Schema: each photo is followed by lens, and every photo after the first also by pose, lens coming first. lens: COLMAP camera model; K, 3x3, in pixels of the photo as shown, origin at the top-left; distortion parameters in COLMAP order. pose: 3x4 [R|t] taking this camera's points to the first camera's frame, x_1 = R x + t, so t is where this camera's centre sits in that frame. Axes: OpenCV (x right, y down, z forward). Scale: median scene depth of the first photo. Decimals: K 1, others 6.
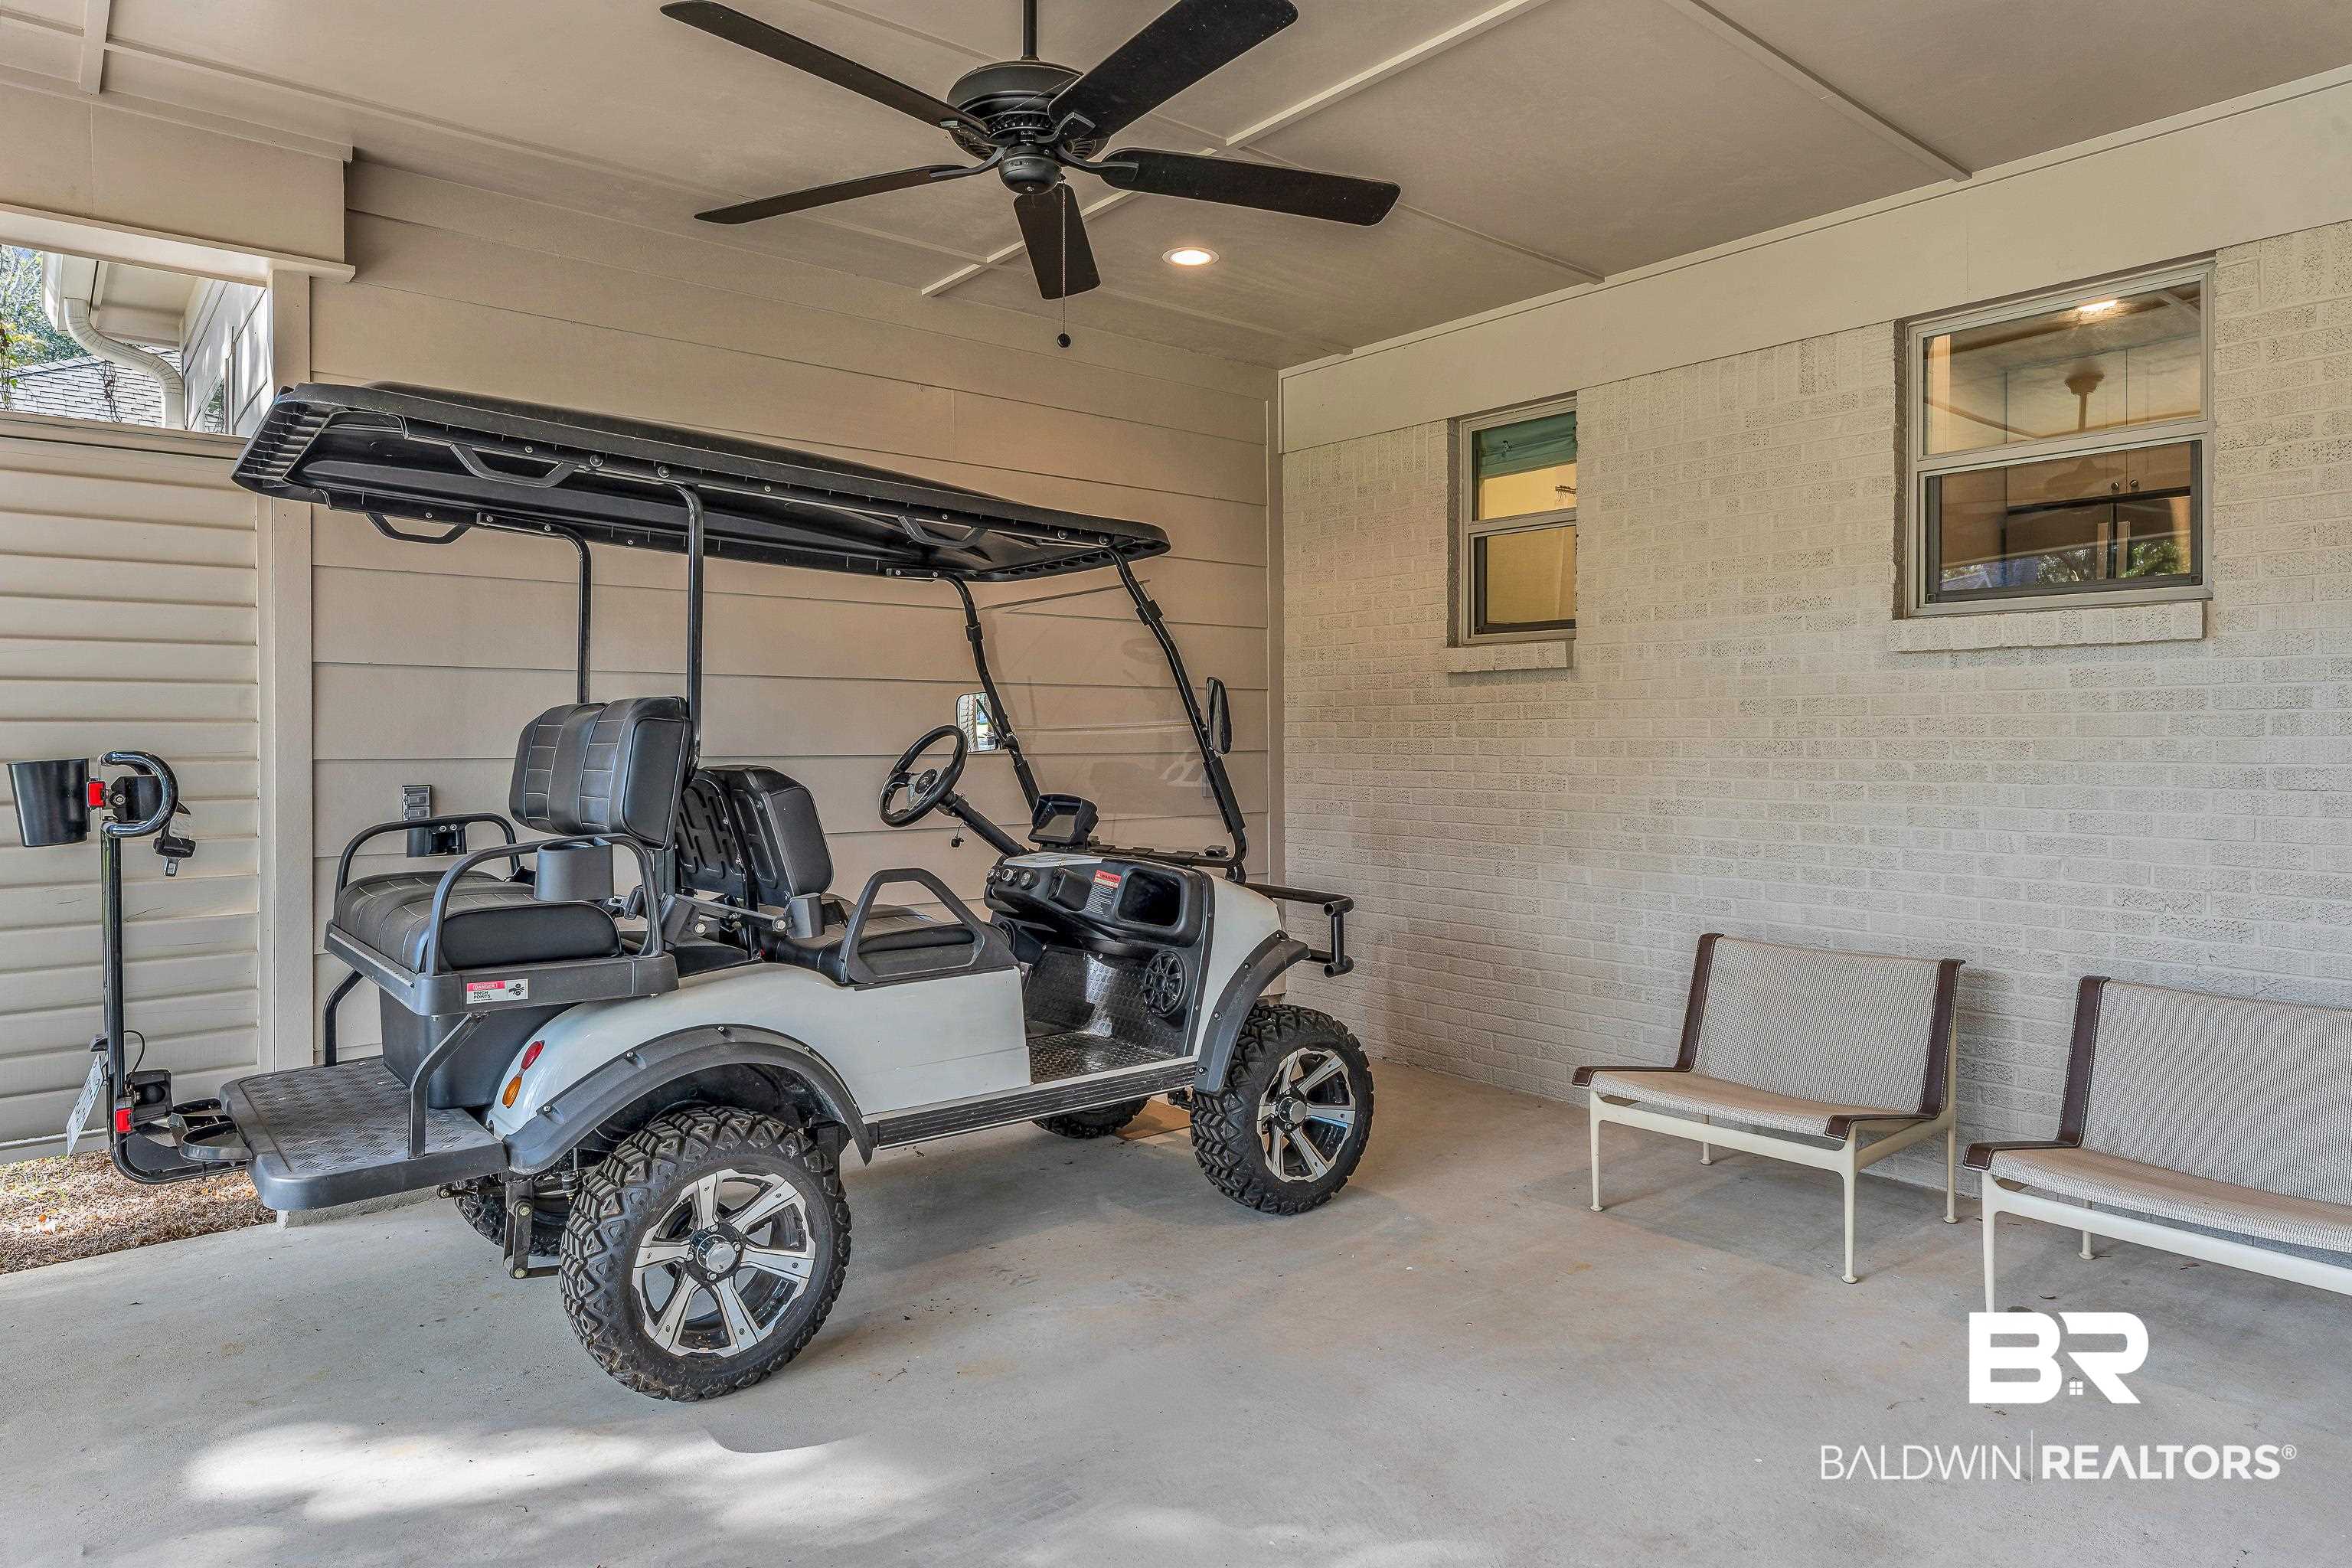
lens RADIAL K [[1394.5, 0, 1174.5], [0, 1394.5, 778.3], [0, 0, 1]] dist [0.001354, 0.000137]
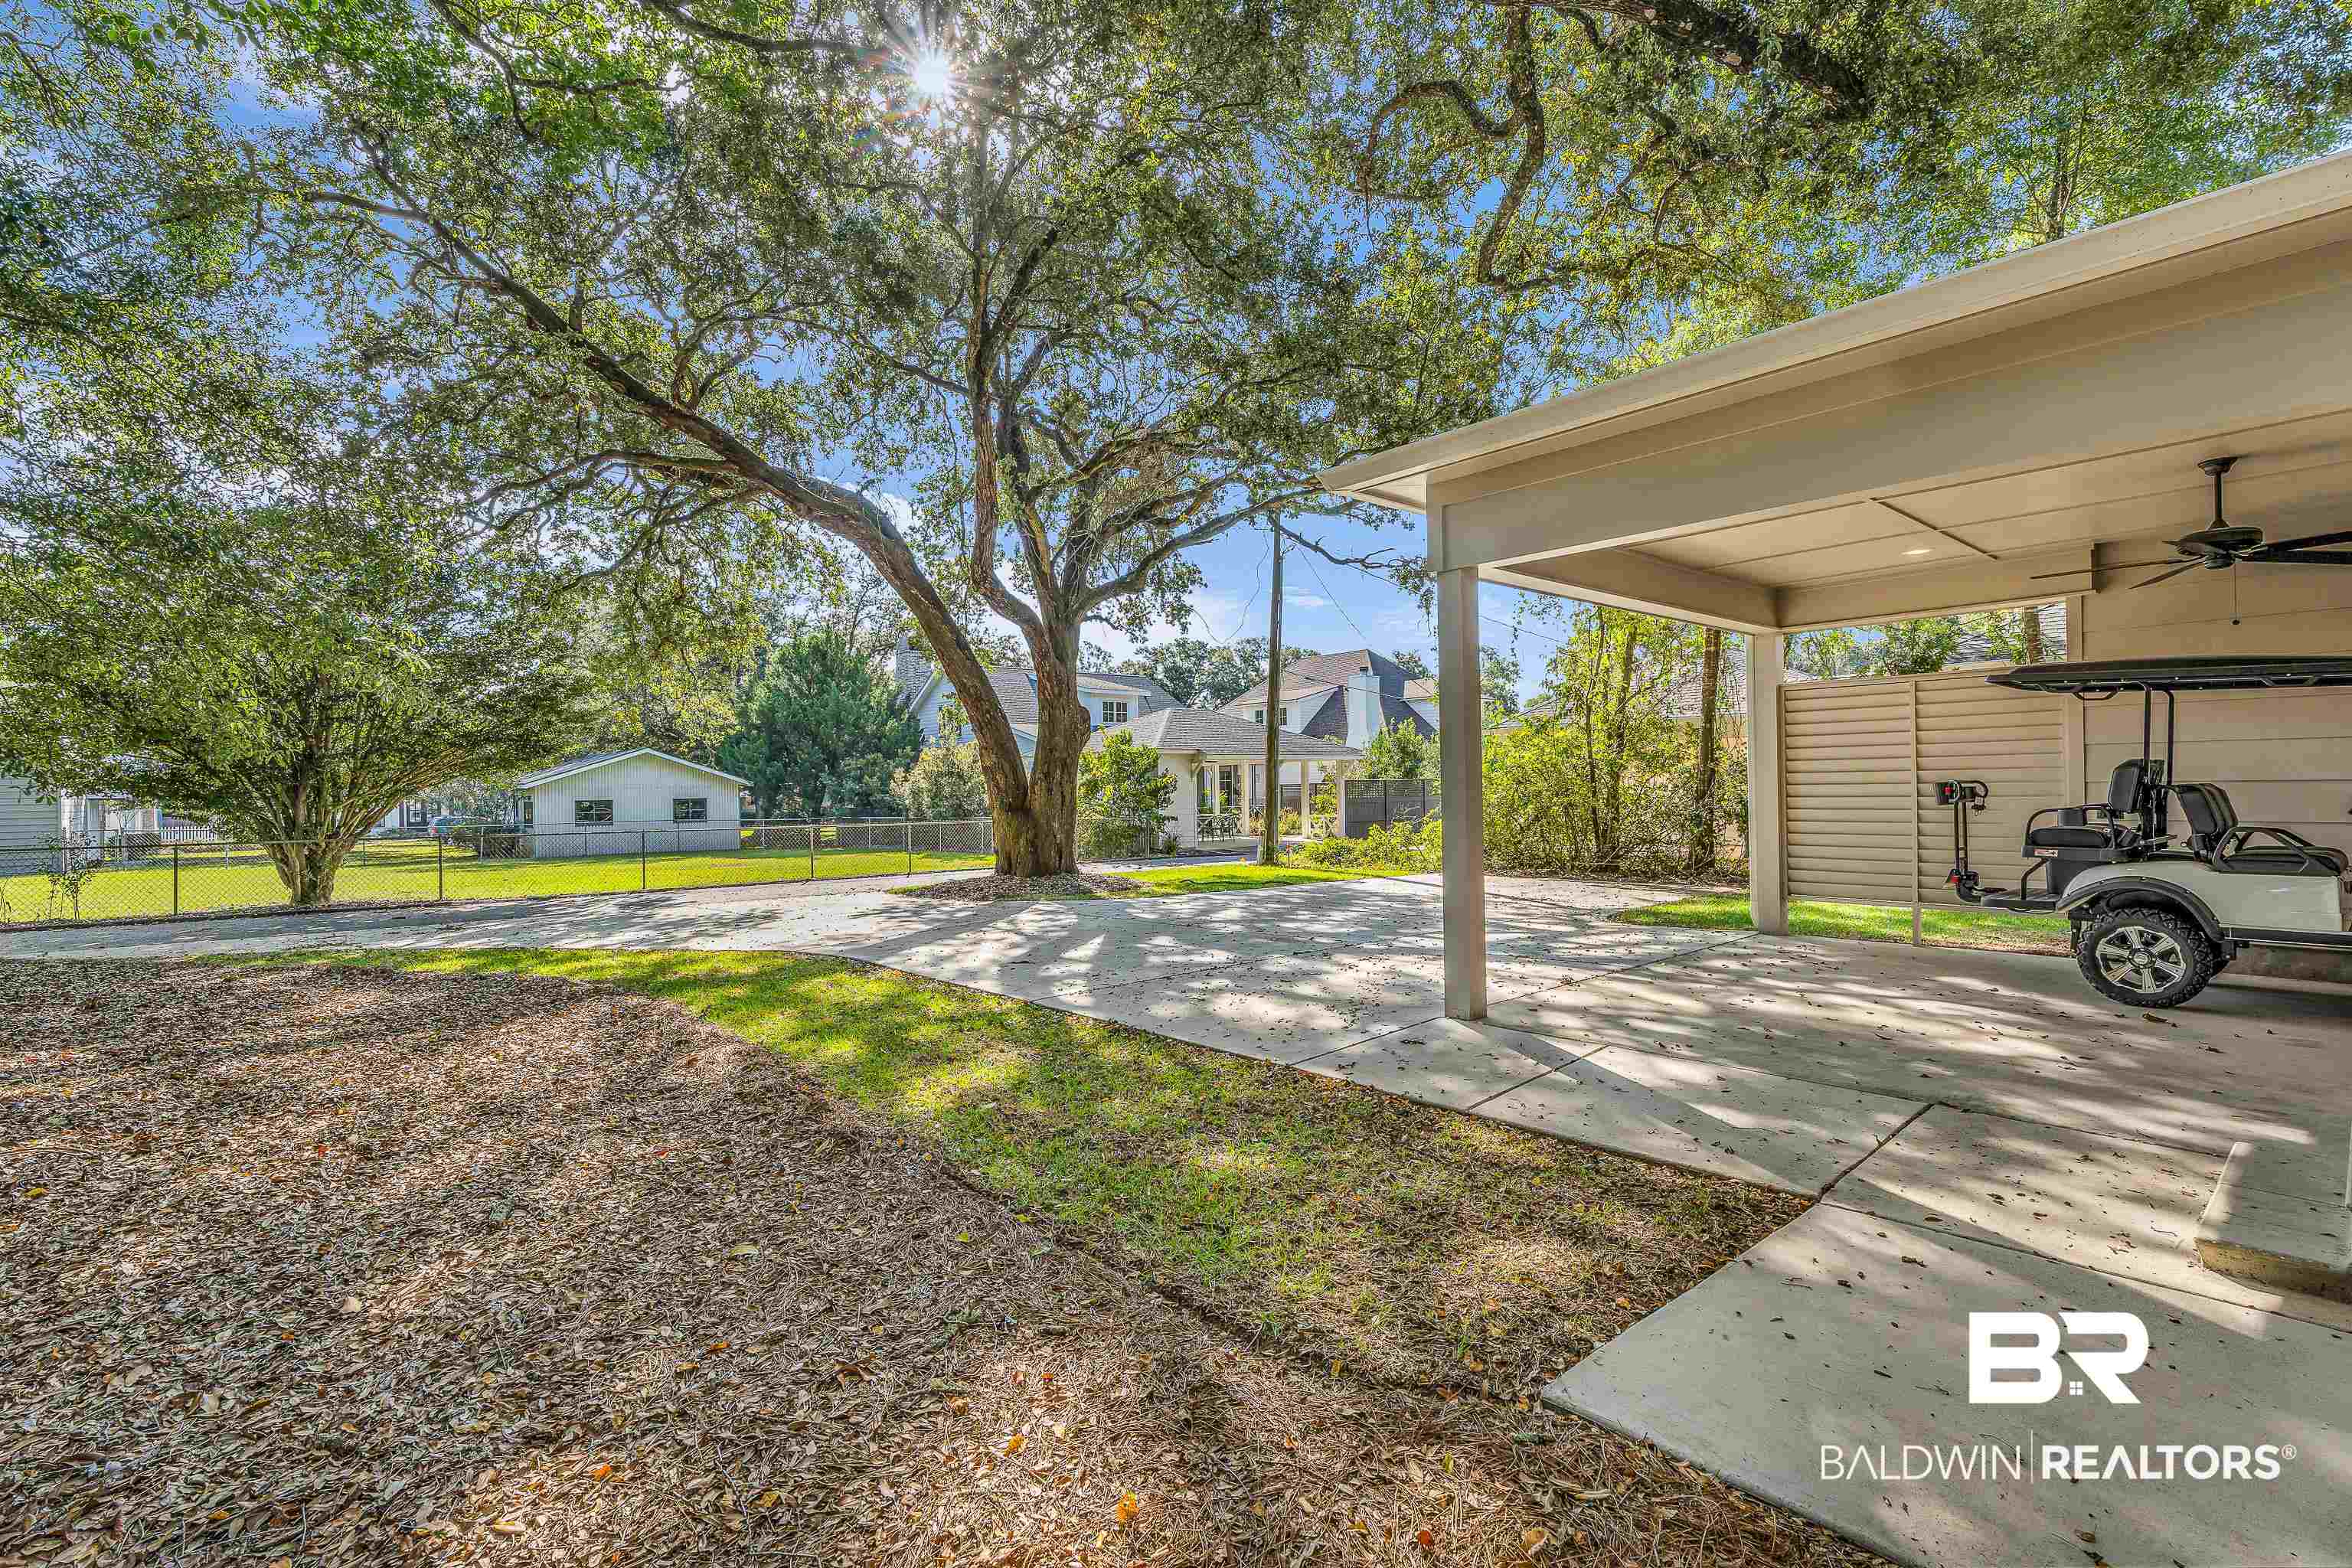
lens RADIAL K [[1081.9, 0, 1174.2], [0, 1081.9, 785.6], [0, 0, 1]] dist [0.000531, 0.000039]
pose [[0.016016, -0.000912, -0.999871, 1.794939], [-0.001129, 0.999999, -0.000930, -0.000127], [0.999871, 0.001144, 0.016015, -0.965719]]
